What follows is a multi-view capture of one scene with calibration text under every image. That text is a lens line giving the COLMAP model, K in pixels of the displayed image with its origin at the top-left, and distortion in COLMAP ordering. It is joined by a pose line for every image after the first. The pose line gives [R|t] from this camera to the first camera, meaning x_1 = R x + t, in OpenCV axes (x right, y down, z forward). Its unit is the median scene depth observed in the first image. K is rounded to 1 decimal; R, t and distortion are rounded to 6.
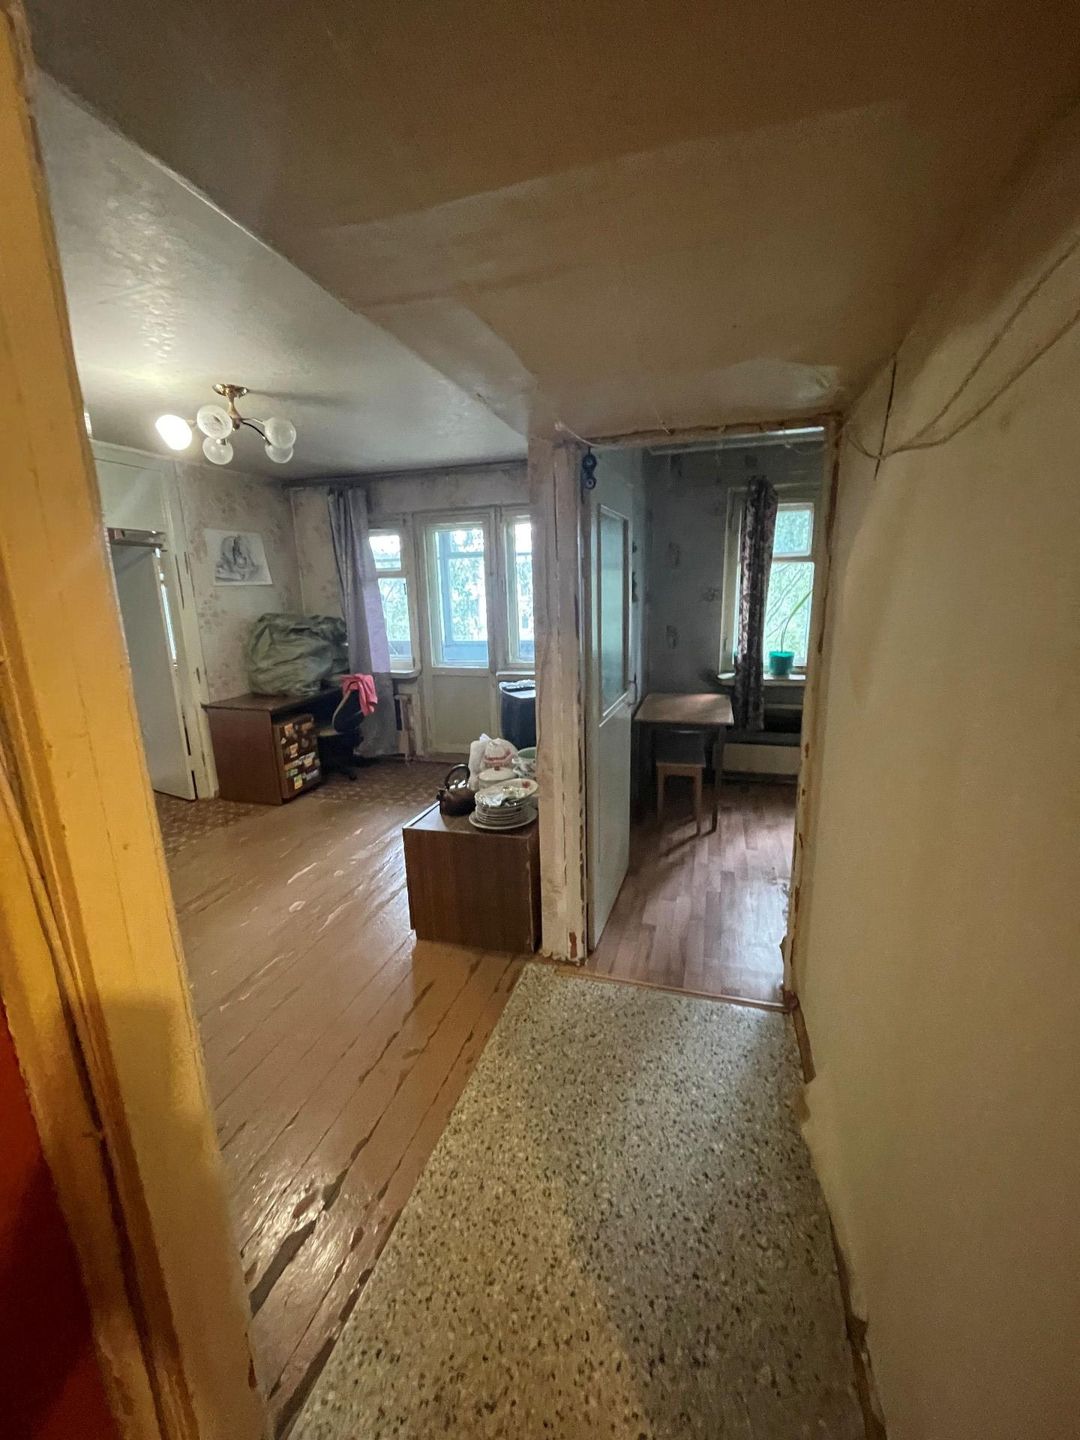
lens RADIAL K [[578.0, 0, 540.0], [0, 578.0, 720.0], [0, 0, 1]] dist [-0.002323, -0.000802]
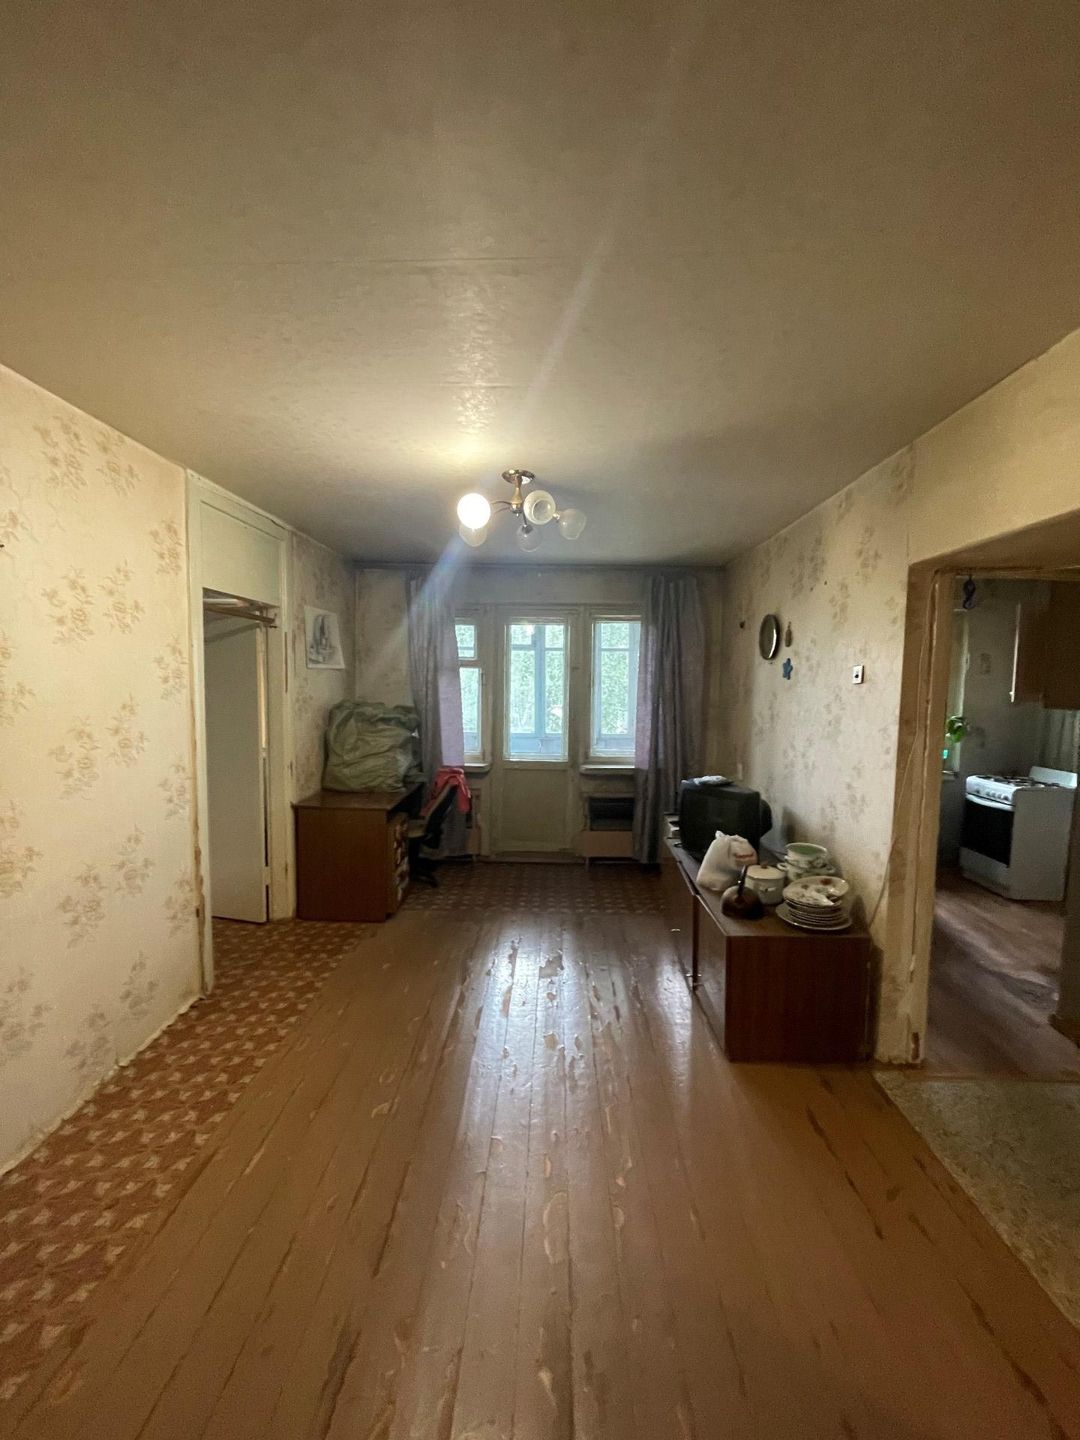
lens RADIAL K [[578.0, 0, 540.0], [0, 578.0, 720.0], [0, 0, 1]] dist [-0.002323, -0.000802]
pose [[0.964594, 0.022486, 0.262779, -0.435503], [0.018405, 0.988191, -0.152120, -0.012465], [-0.263097, 0.151571, 0.952789, 0.075194]]
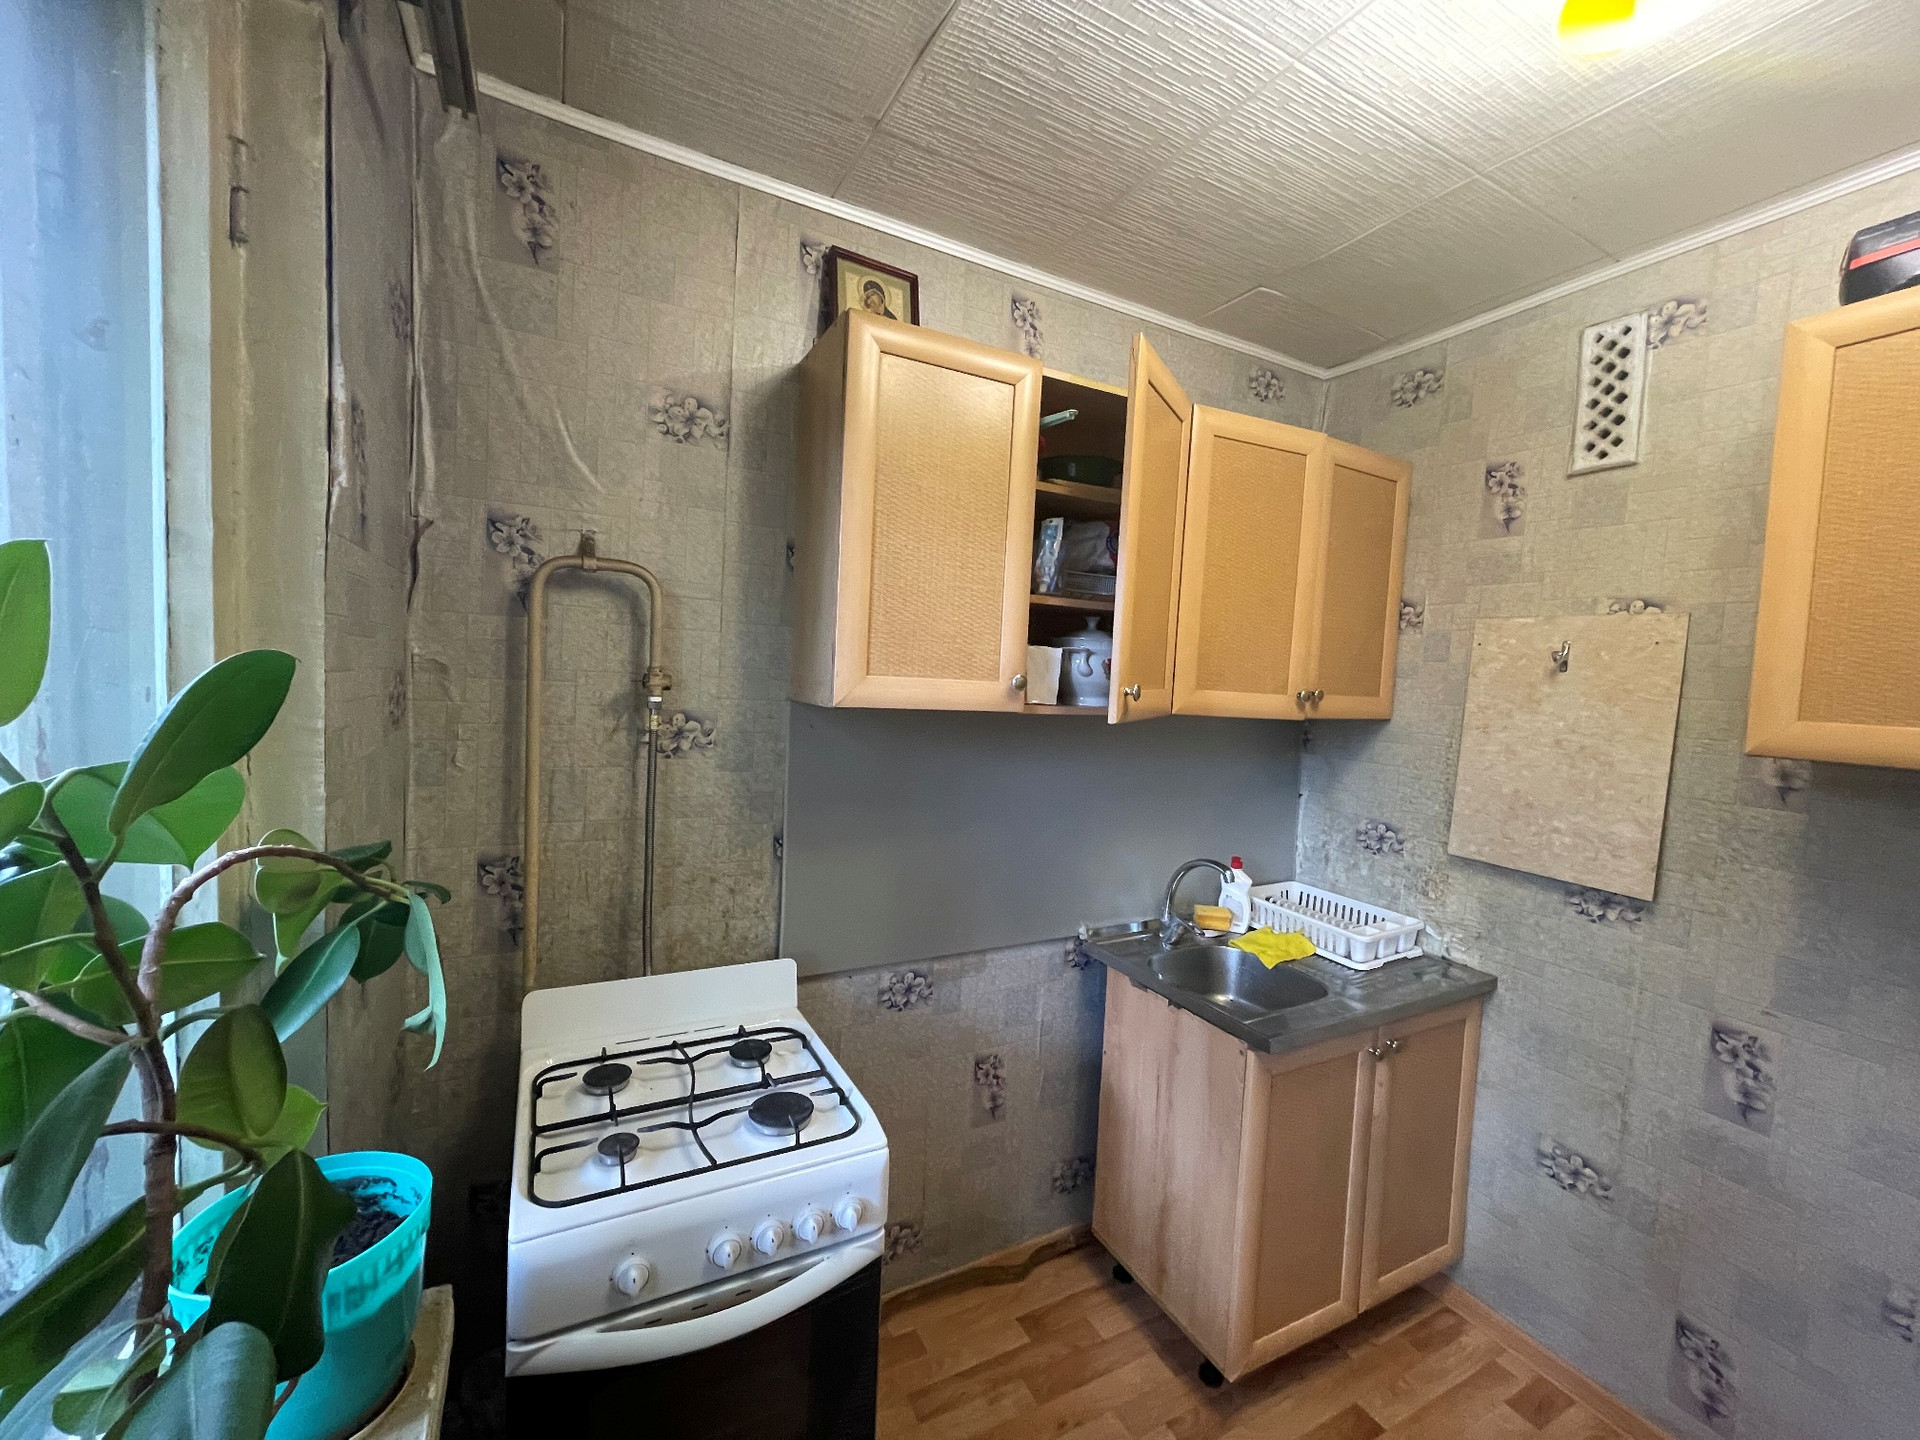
lens RADIAL K [[770.6, 0, 964.5], [0, 770.6, 712.1], [0, 0, 1]] dist [-0.002323, -0.000802]
pose [[-0.704366, -0.036768, 0.708885, 0.345152], [0.131417, 0.974639, 0.181131, -0.208846], [-0.697566, 0.220742, -0.681670, 0.886984]]
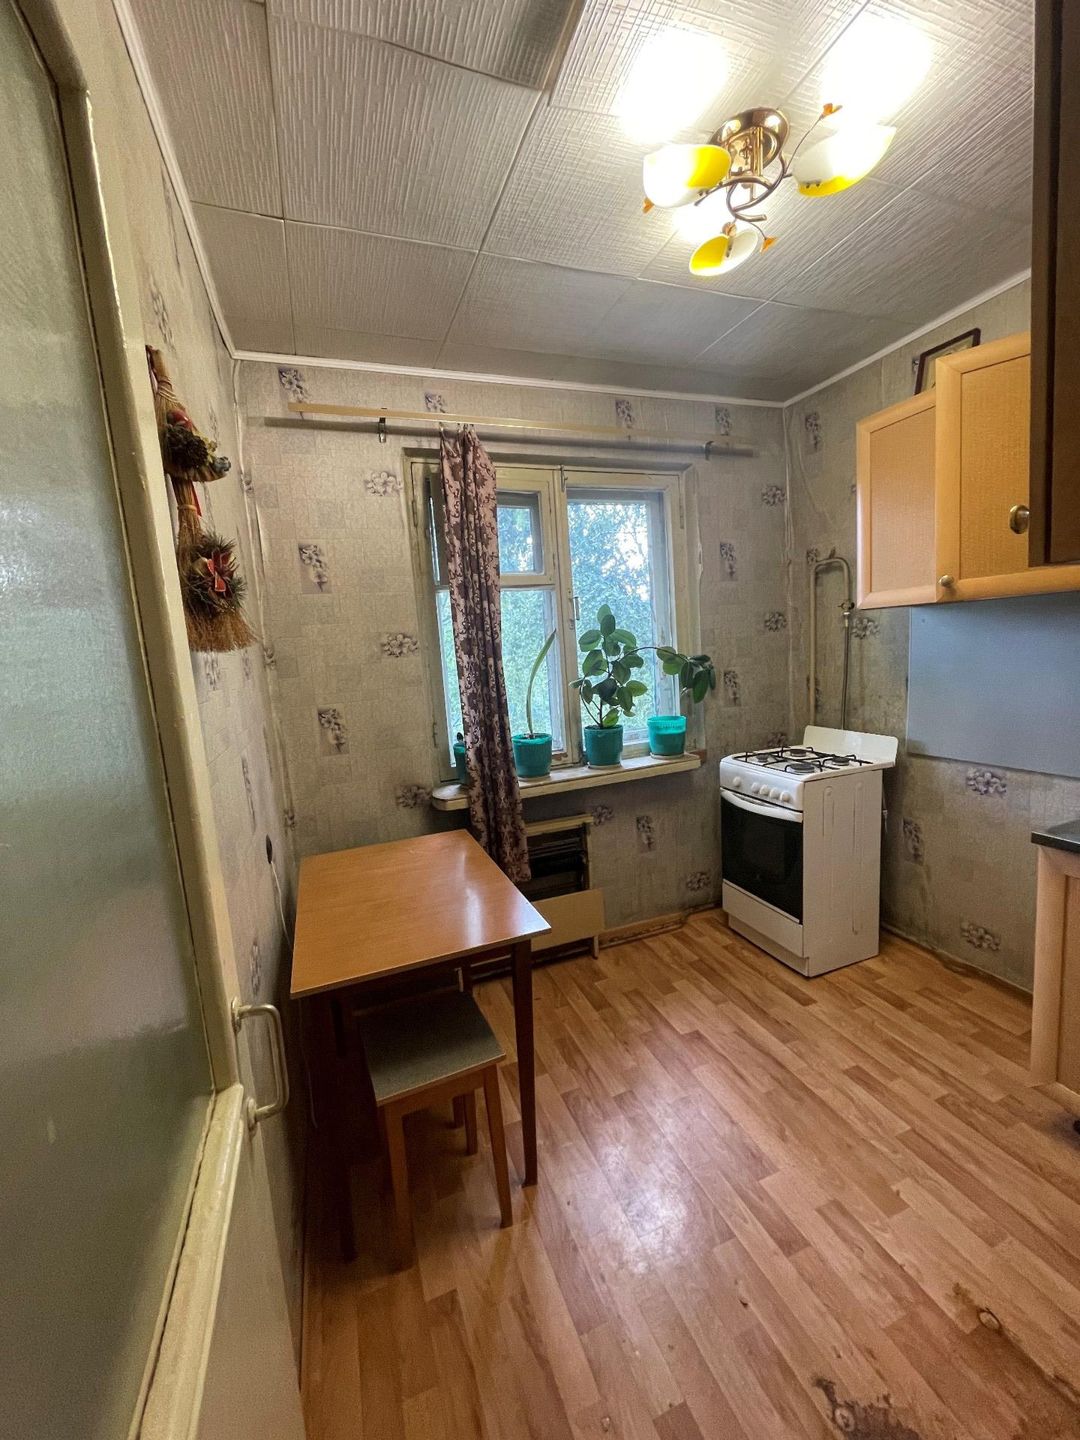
lens RADIAL K [[578.0, 0, 540.0], [0, 578.0, 720.0], [0, 0, 1]] dist [-0.002323, -0.000802]
pose [[0.797299, -0.105828, 0.594234, 0.077015], [0.179317, 0.981590, -0.065781, -0.087975], [-0.576333, 0.159003, 0.801597, 0.495921]]
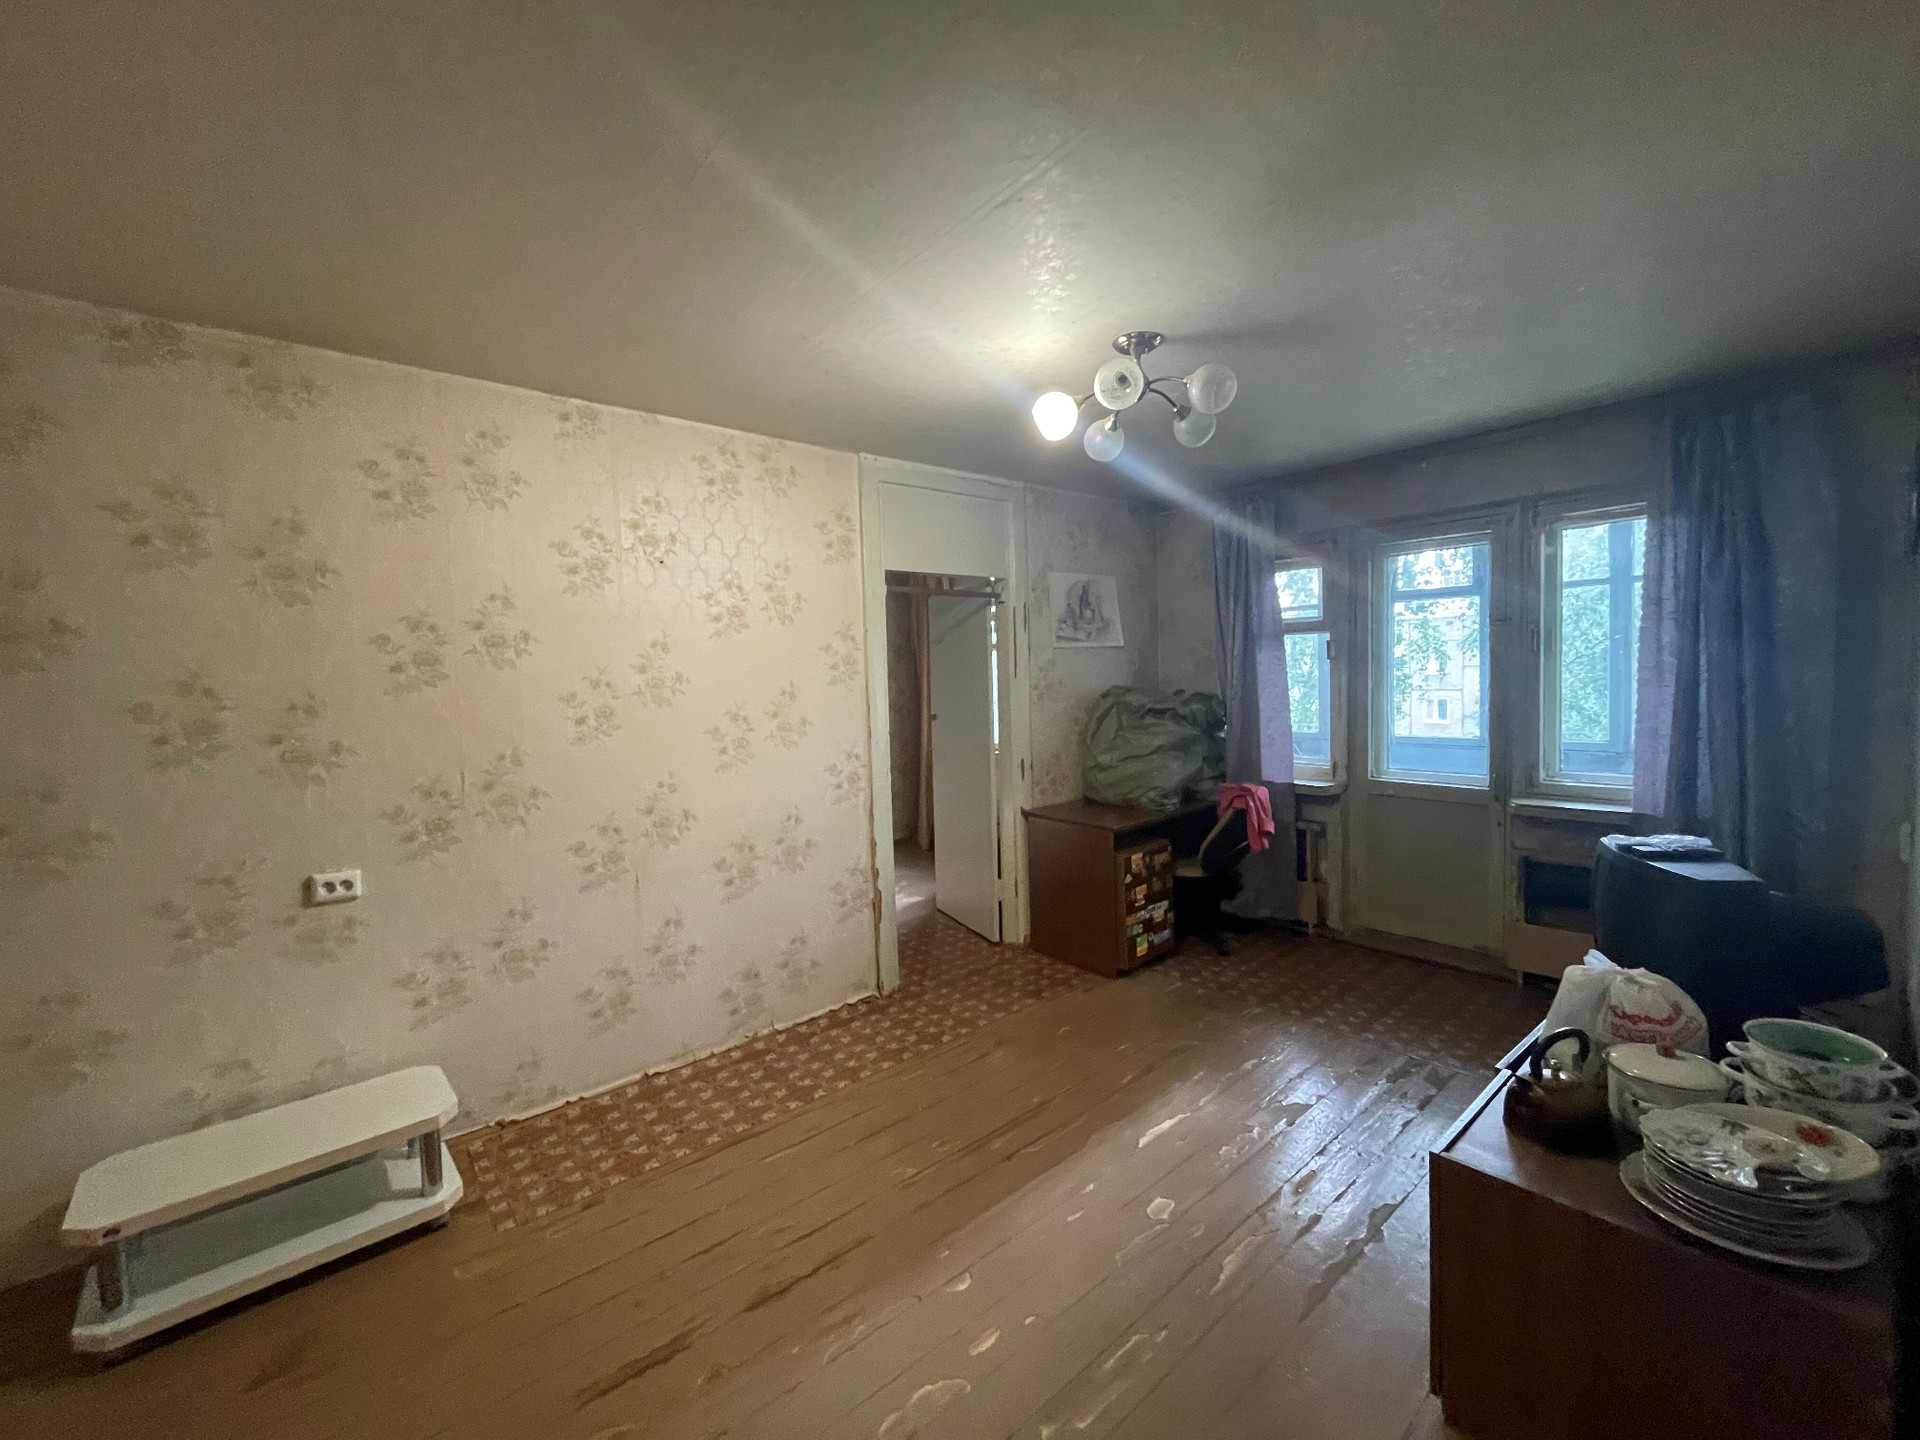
lens RADIAL K [[770.6, 0, 964.5], [0, 770.6, 712.1], [0, 0, 1]] dist [-0.002323, -0.000802]
pose [[0.841195, 0.028468, -0.539982, -0.127786], [-0.112040, 0.986118, -0.122550, -0.020167], [0.528997, 0.163588, 0.832707, 0.141406]]
